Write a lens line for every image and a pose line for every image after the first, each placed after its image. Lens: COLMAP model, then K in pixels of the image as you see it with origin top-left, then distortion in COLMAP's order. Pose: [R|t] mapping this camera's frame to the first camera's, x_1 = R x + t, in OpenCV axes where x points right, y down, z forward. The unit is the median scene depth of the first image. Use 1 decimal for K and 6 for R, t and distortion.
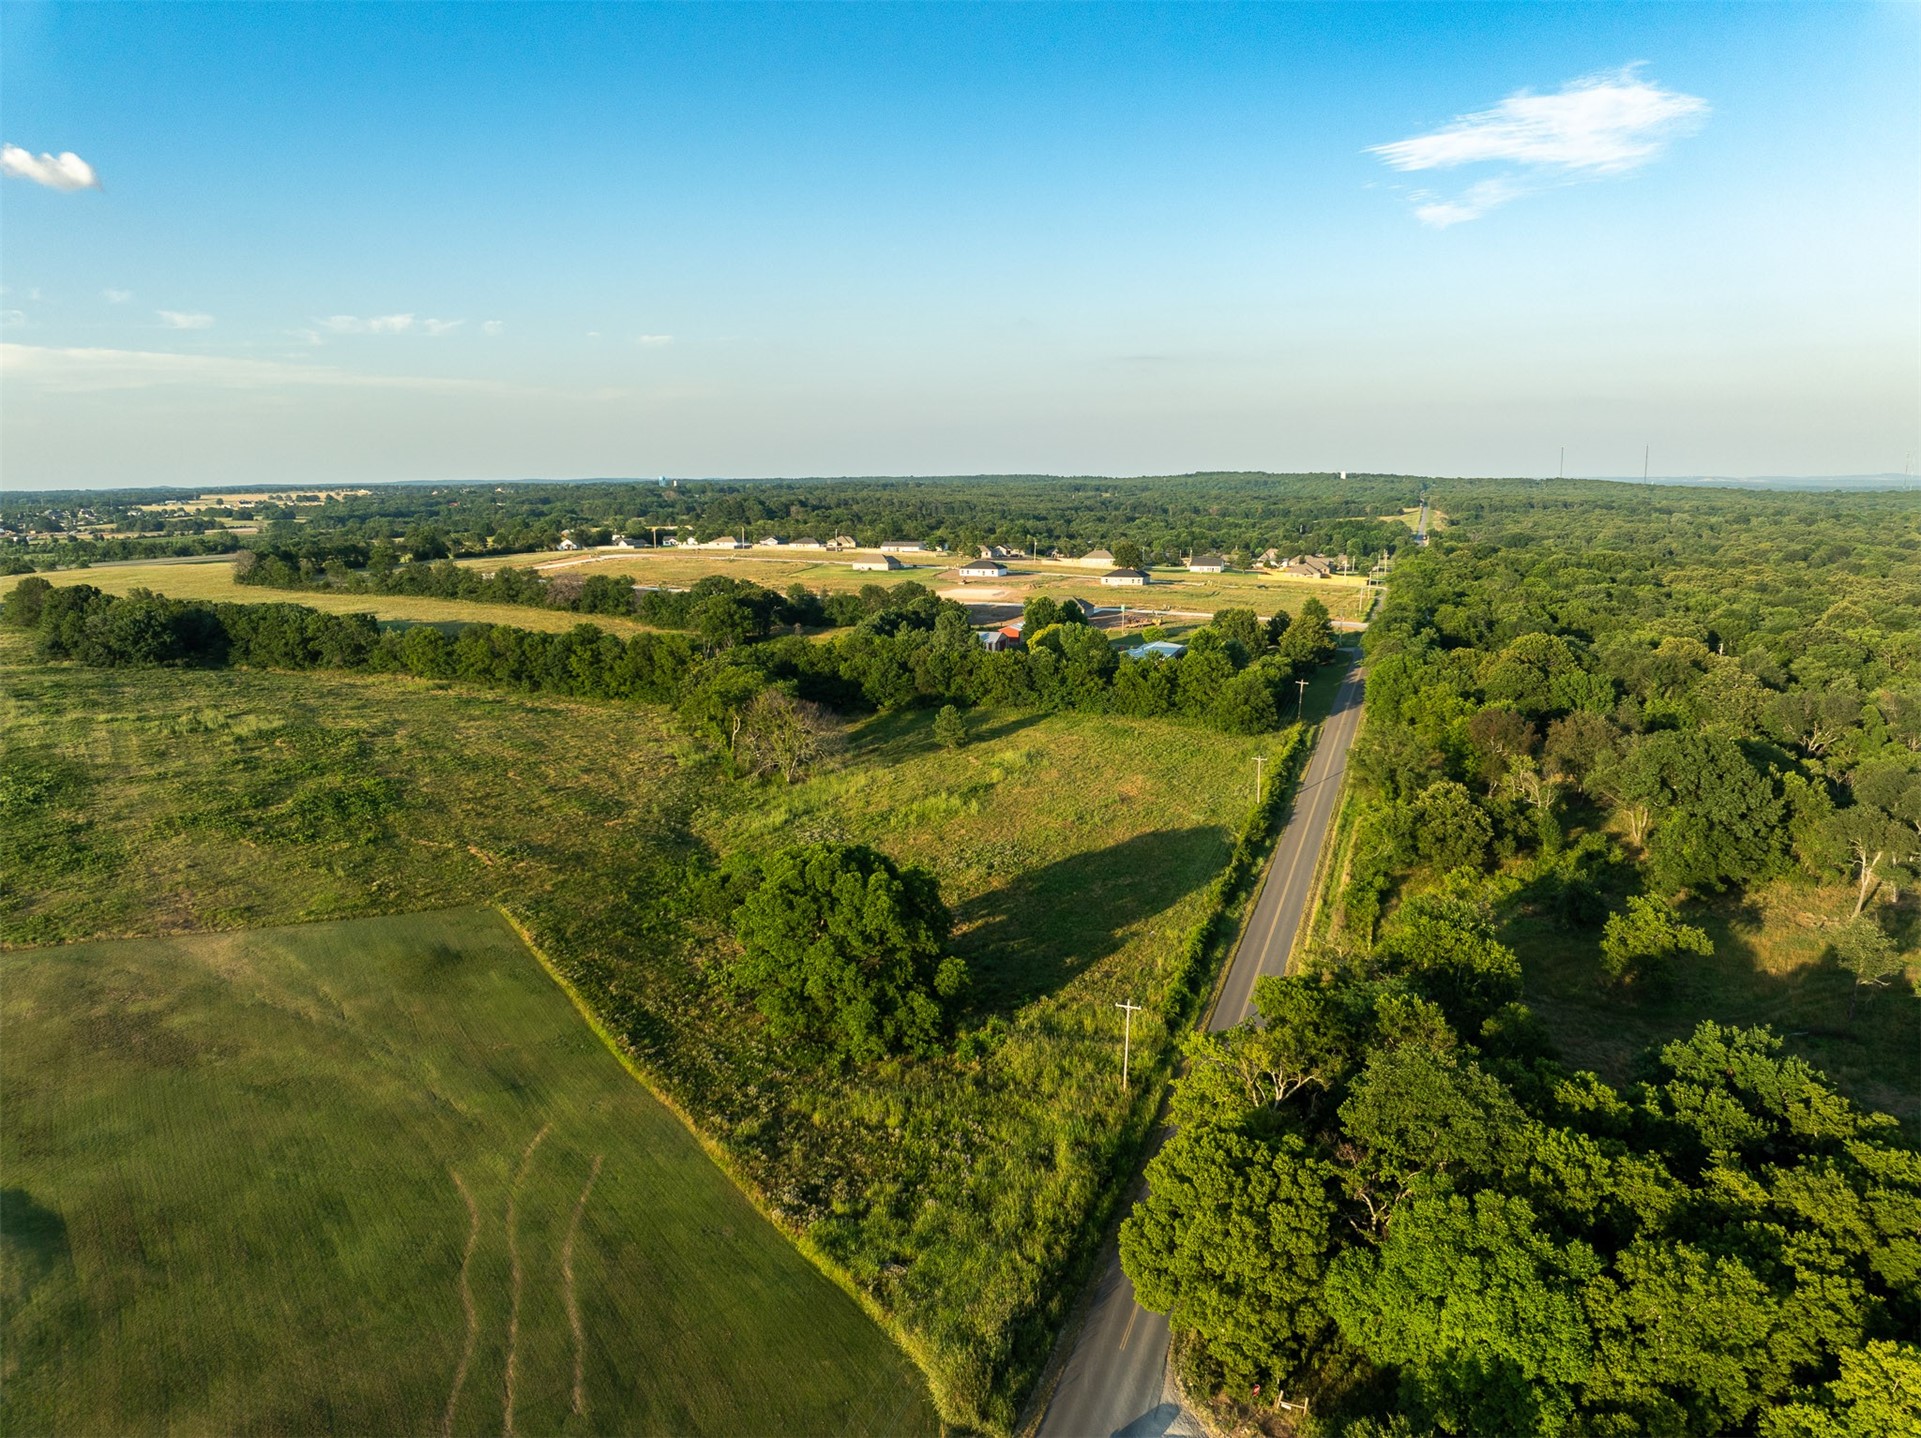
lens RADIAL K [[1359.3, 0, 959.3], [0, 1359.3, 731.9], [0, 0, 1]] dist [-0.046750, 0.012666]
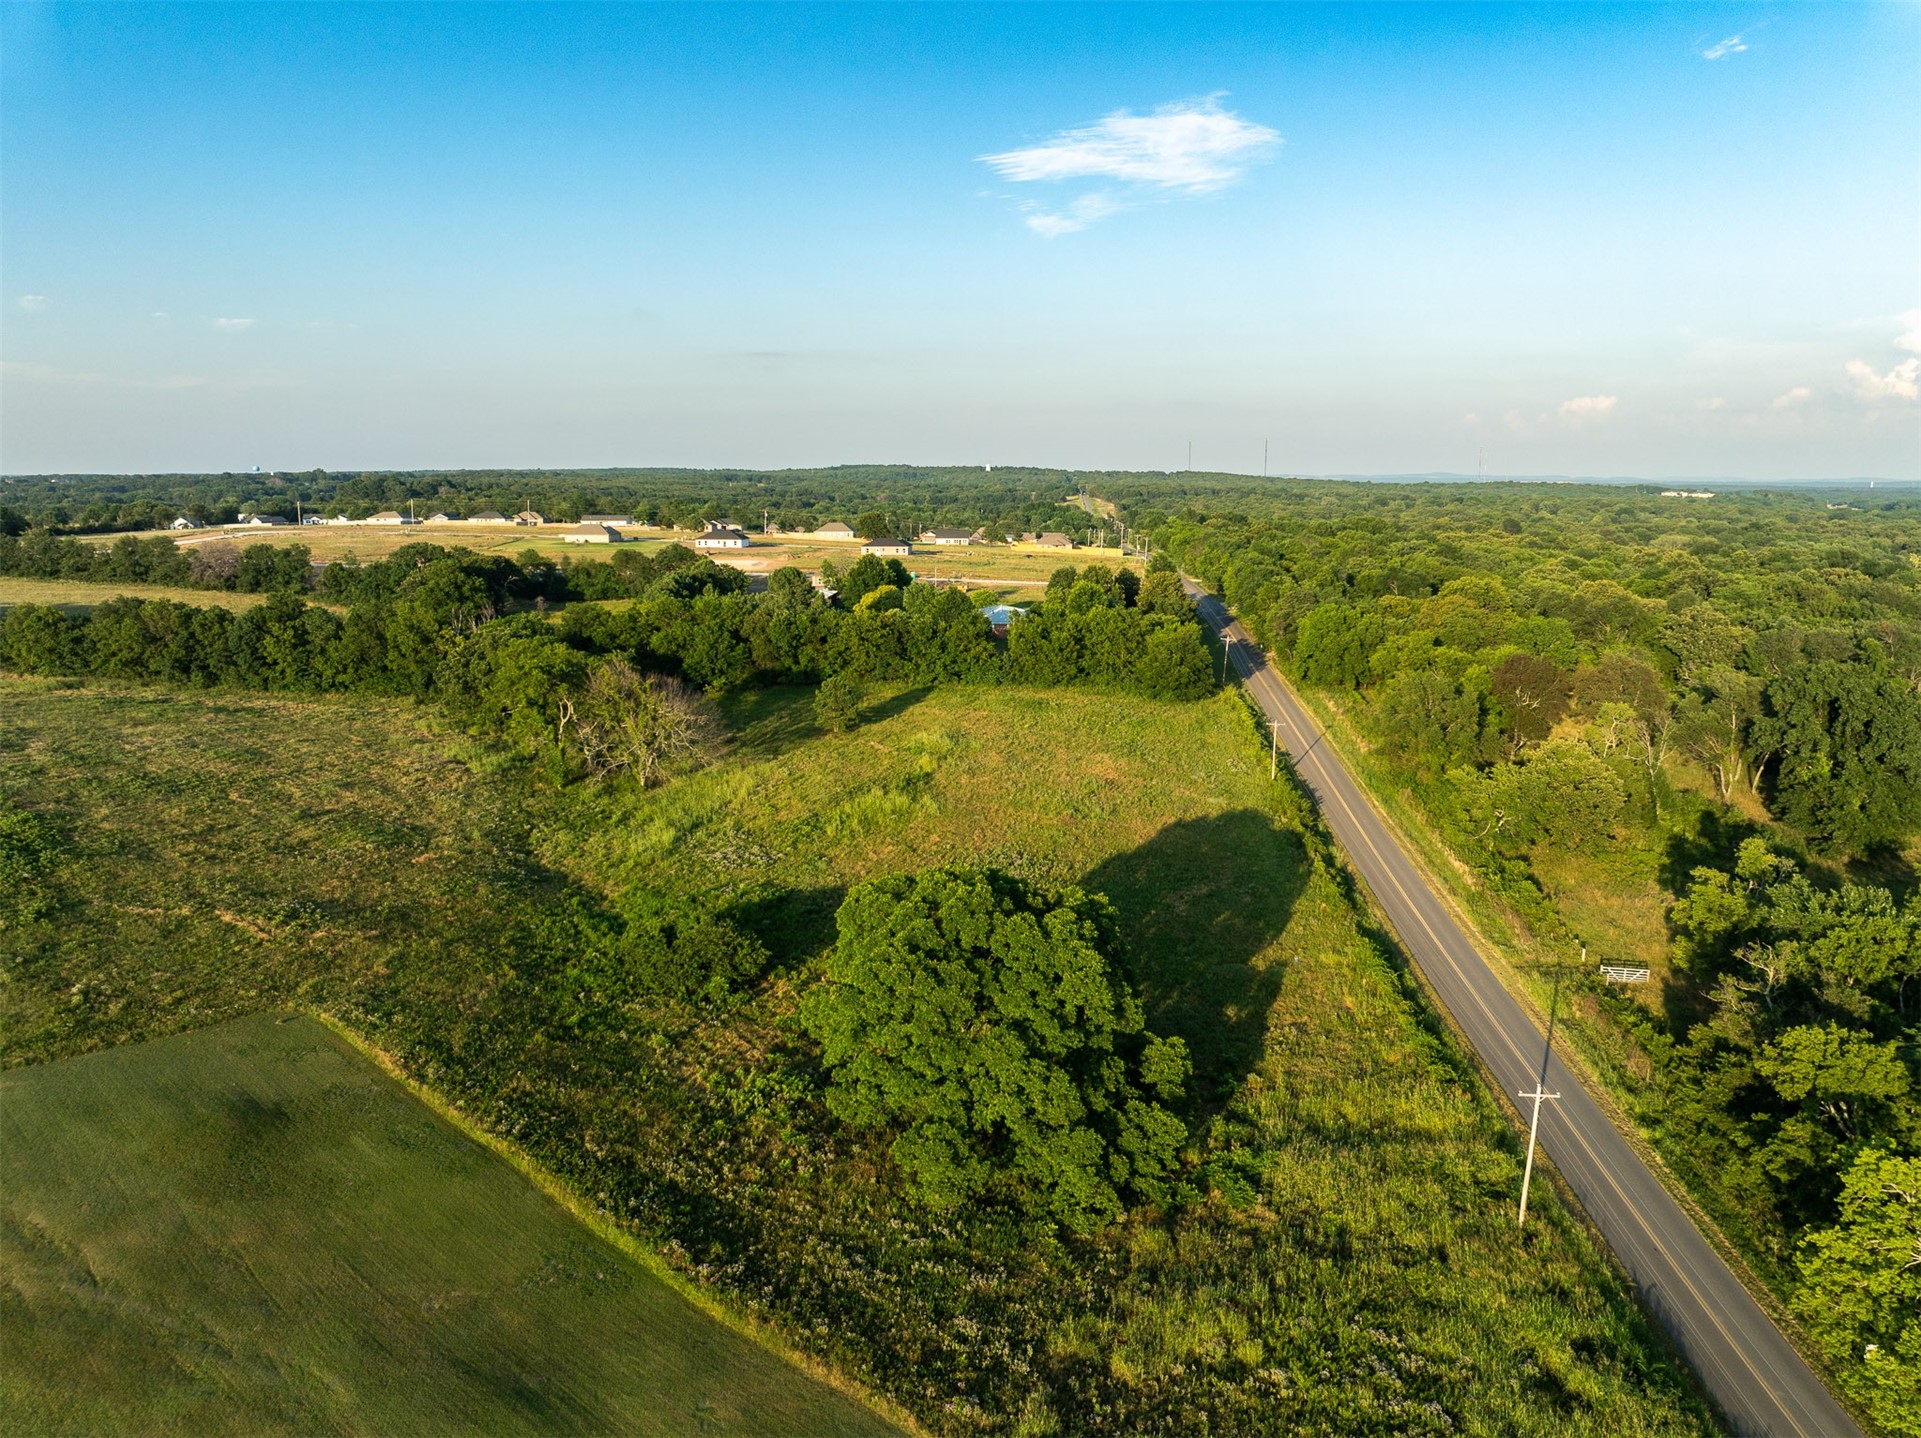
lens RADIAL K [[1359.3, 0, 967.8], [0, 1359.3, 729.1], [0, 0, 1]] dist [-0.046750, 0.012666]
pose [[0.962469, -0.042466, 0.268050, -0.163011], [0.042639, 0.999077, 0.005180, 0.010426], [-0.268023, 0.006444, 0.963391, 0.263143]]
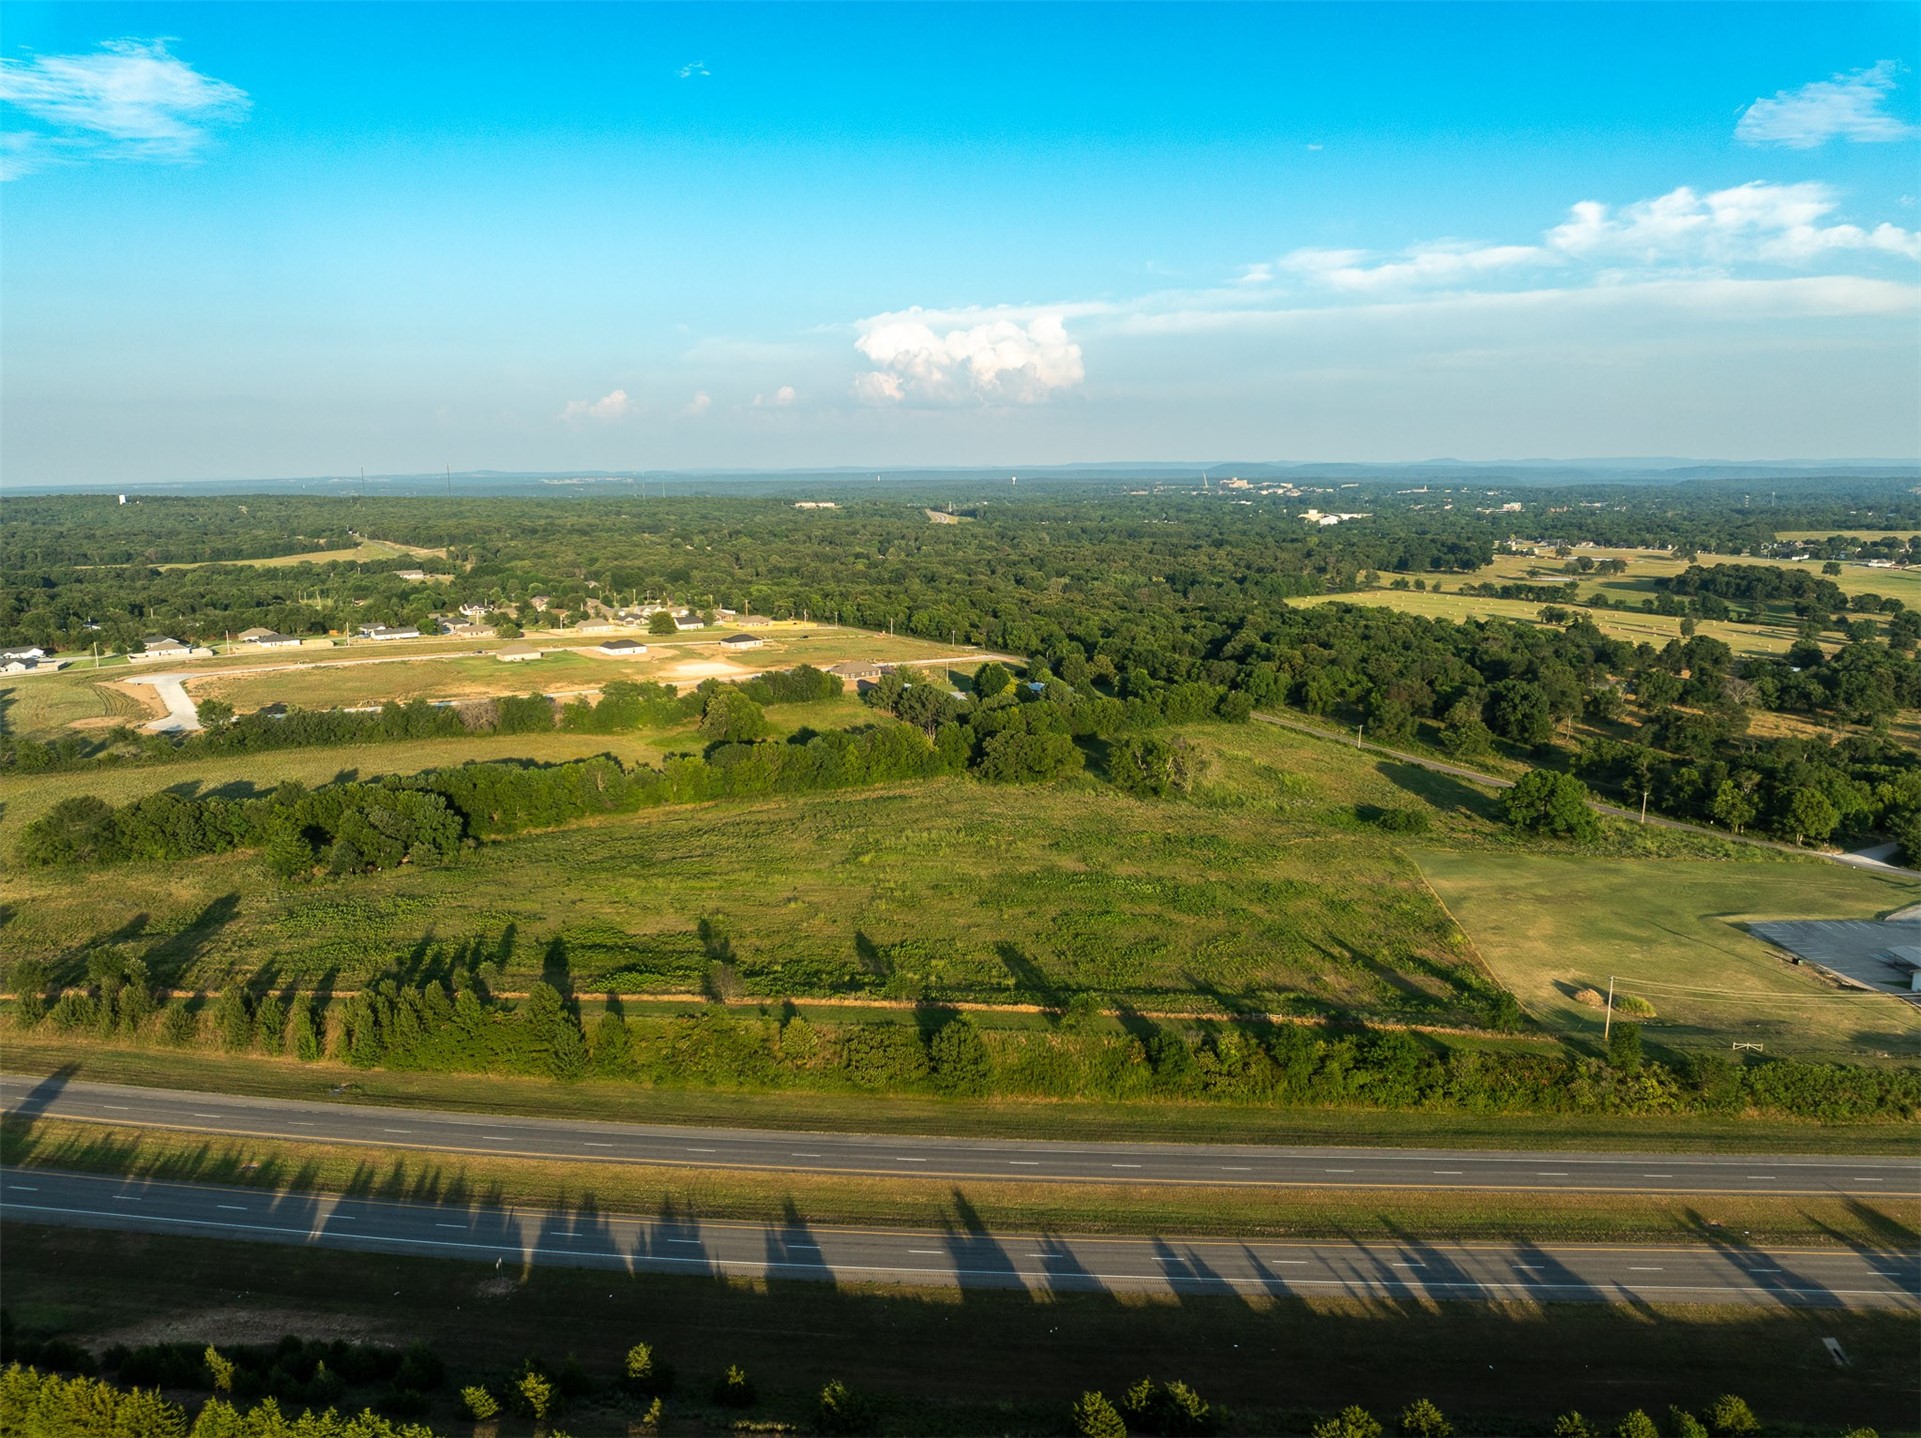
lens RADIAL K [[1359.3, 0, 975.5], [0, 1359.3, 741.1], [0, 0, 1]] dist [-0.046750, 0.012666]
pose [[0.572472, -0.163702, 0.803416, -1.706065], [0.158539, 0.983475, 0.087424, -0.223030], [-0.804451, 0.077325, 0.588964, 0.250774]]
